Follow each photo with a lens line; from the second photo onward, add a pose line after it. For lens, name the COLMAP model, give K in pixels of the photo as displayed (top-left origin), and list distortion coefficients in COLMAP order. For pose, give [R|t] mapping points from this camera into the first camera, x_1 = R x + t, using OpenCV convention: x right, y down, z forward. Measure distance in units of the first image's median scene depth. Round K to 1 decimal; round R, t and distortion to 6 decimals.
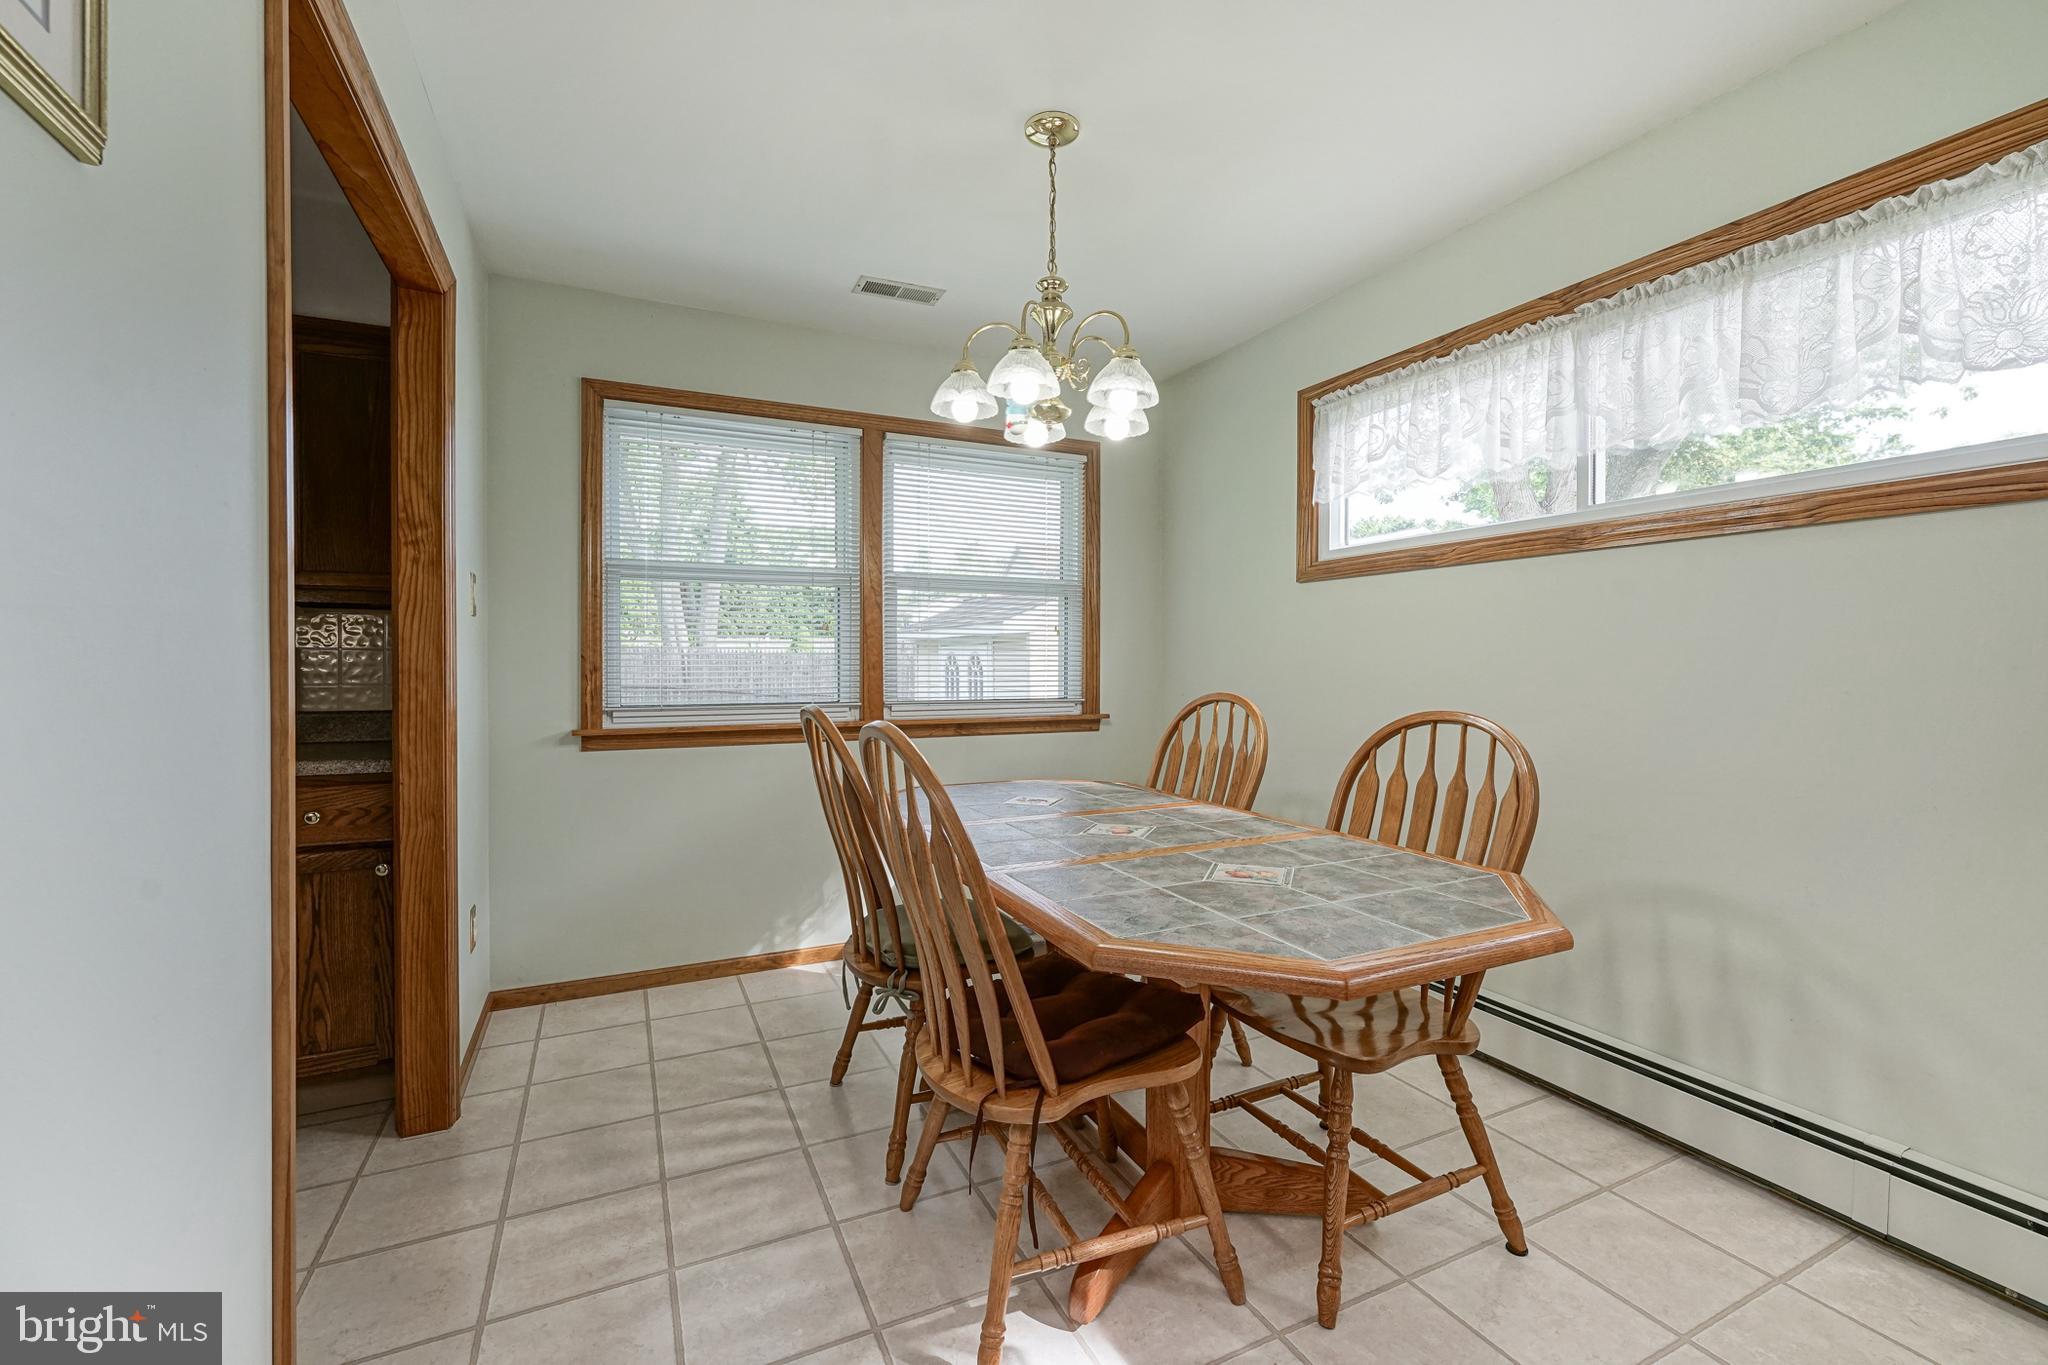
lens RADIAL K [[858.3, 0, 1017.9], [0, 858.3, 669.4], [0, 0, 1]] dist [0.001748, 0.000279]
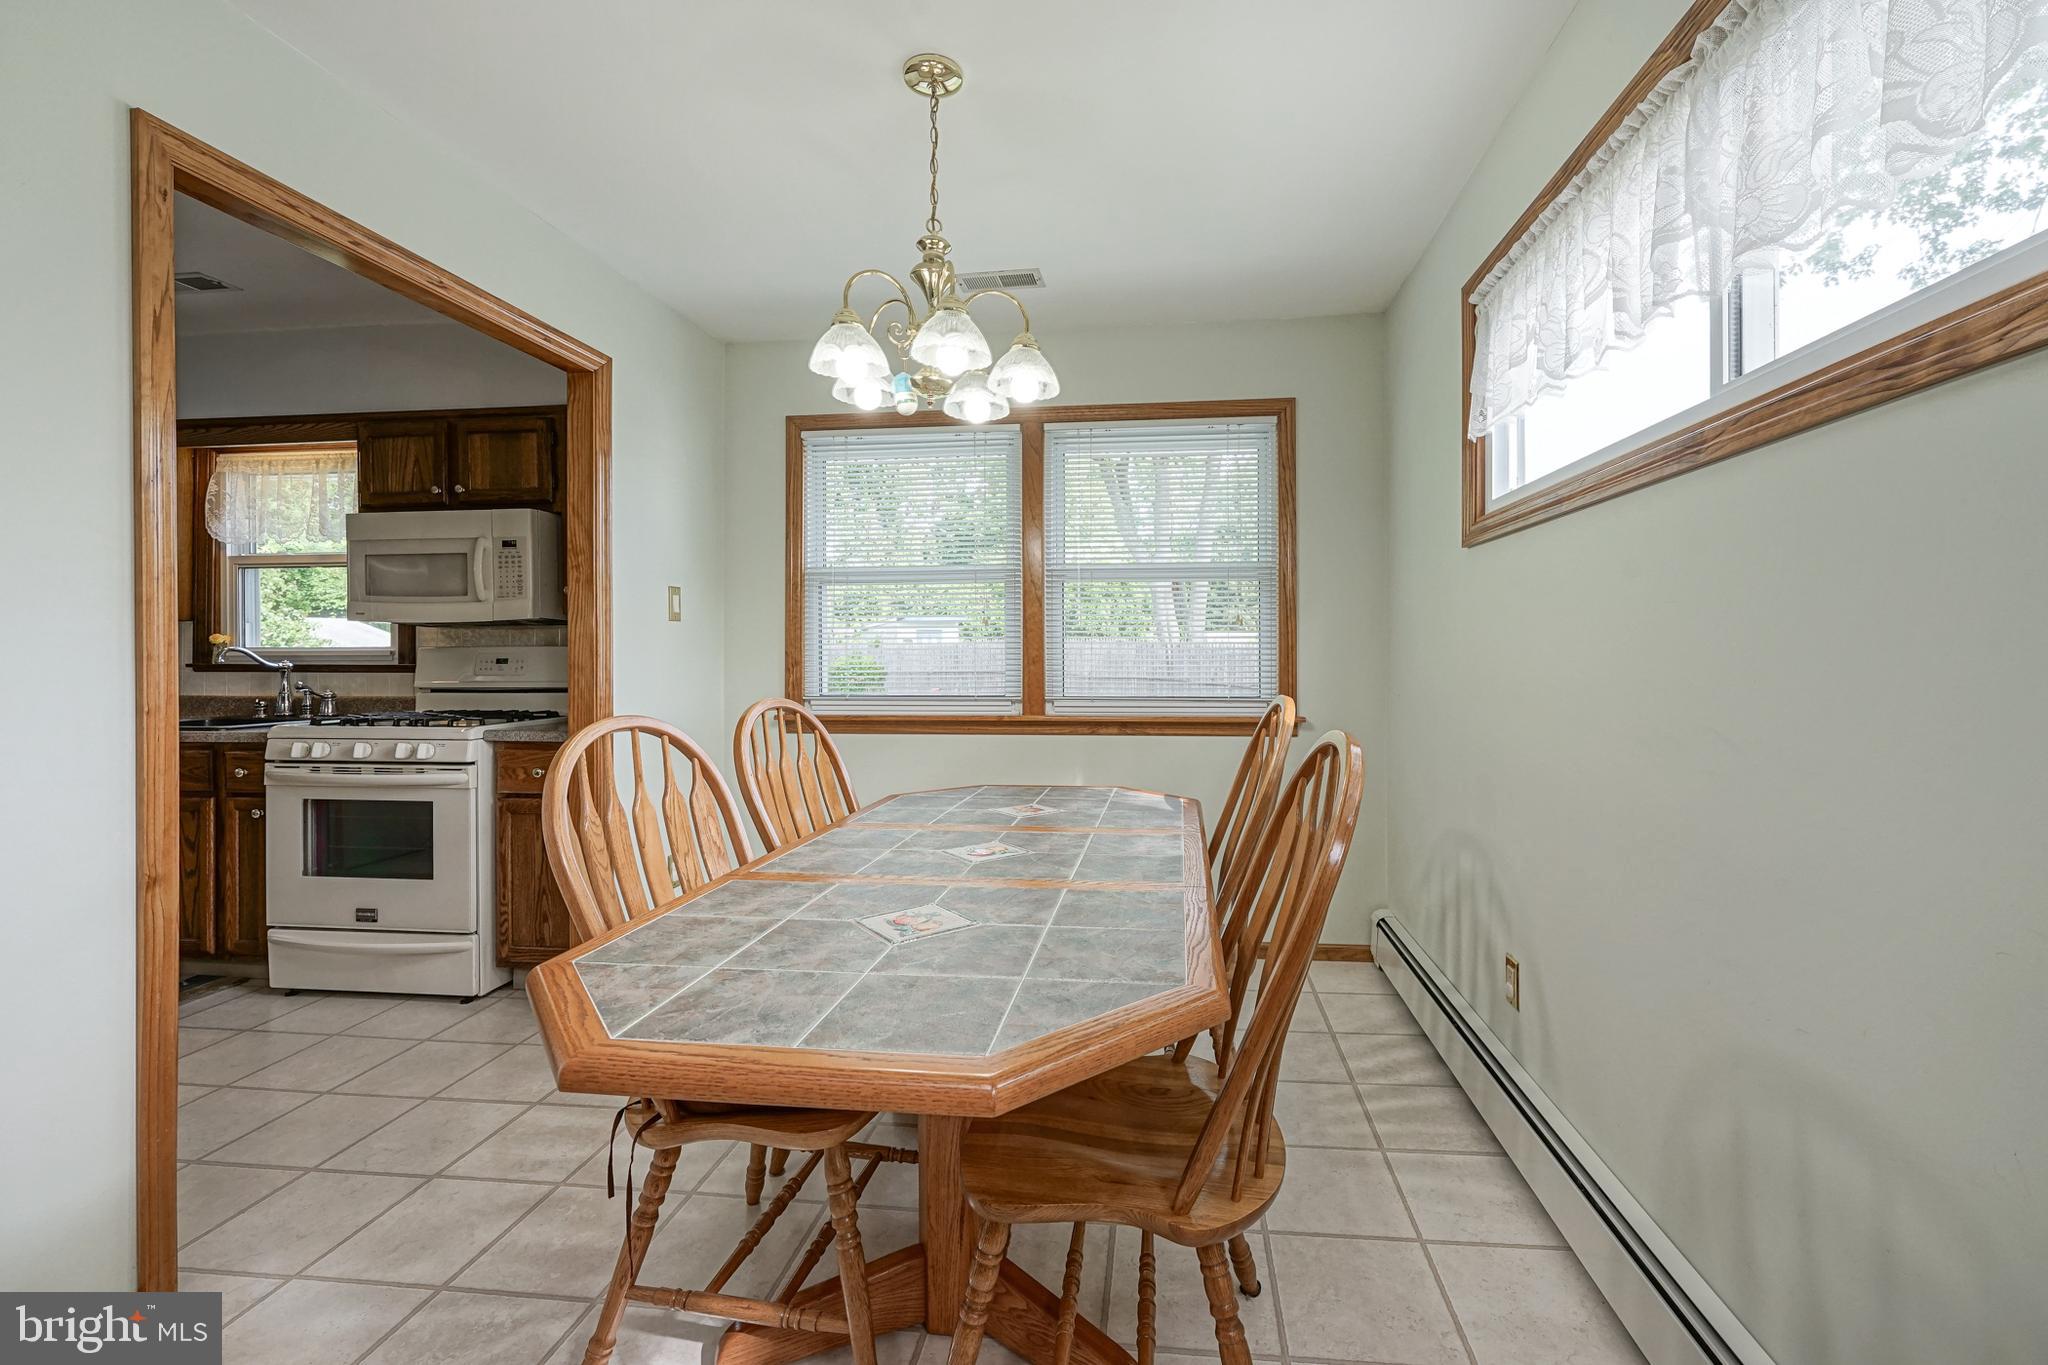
lens RADIAL K [[847.0, 0, 1065.3], [0, 847.0, 656.2], [0, 0, 1]] dist [-0.001910, 0.000071]
pose [[0.850390, -0.002112, -0.526149, 0.454286], [-0.001413, 0.999979, -0.006297, -0.003365], [0.526152, 0.006099, 0.850369, 0.223557]]
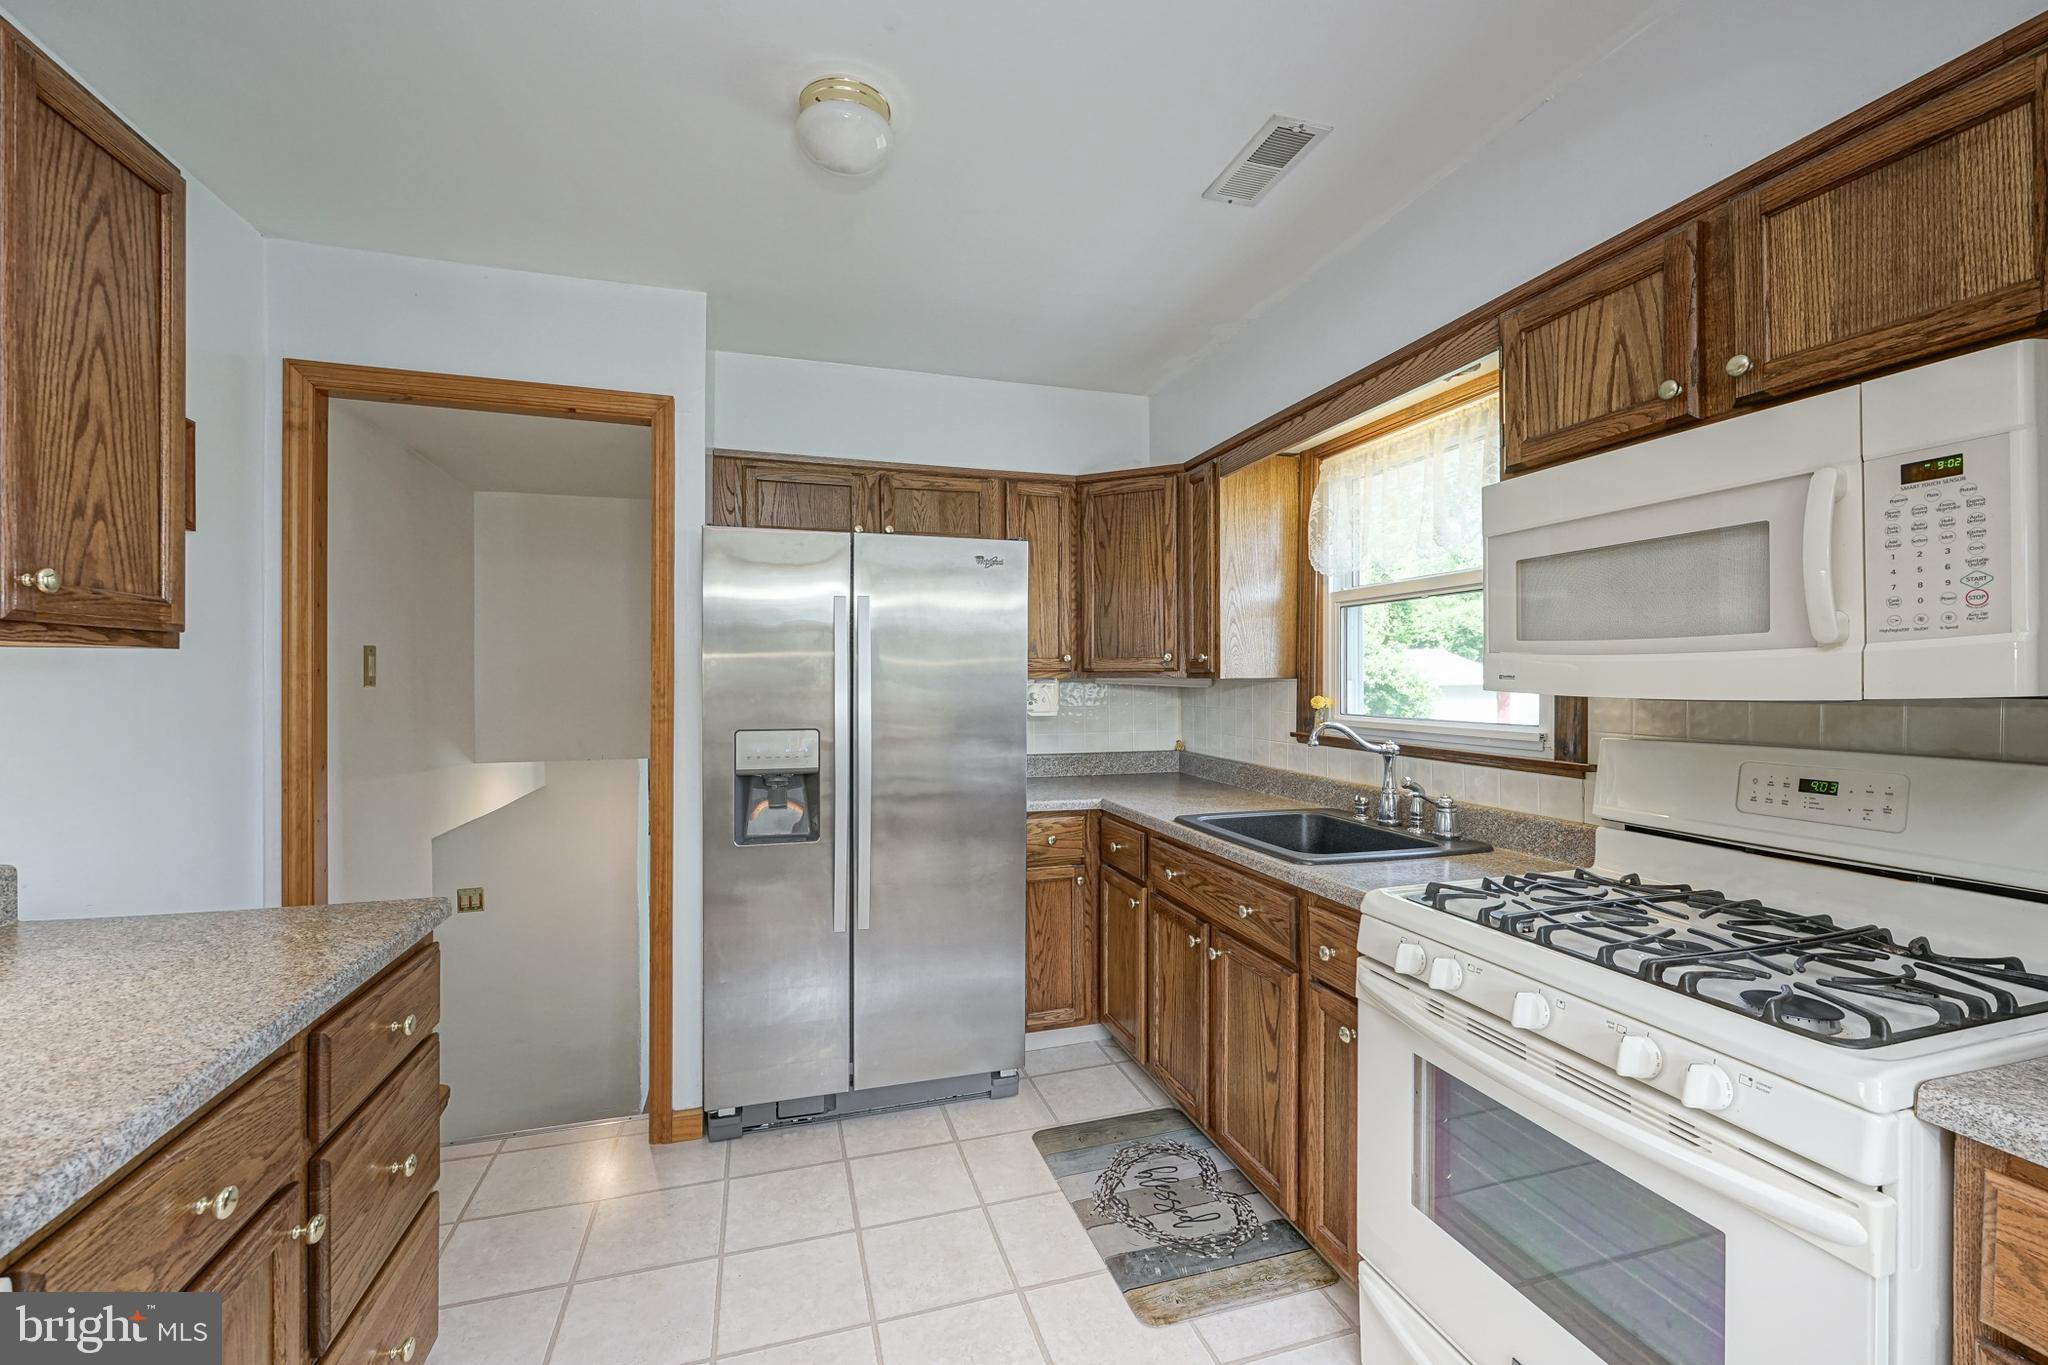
lens RADIAL K [[830.6, 0, 1033.4], [0, 830.6, 680.2], [0, 0, 1]] dist [-0.001807, 0.000305]
pose [[-0.136456, 0.001916, -0.990644, -0.328128], [-0.009885, 0.999946, 0.003295, -0.061851], [0.990597, 0.010242, -0.136430, 0.443898]]
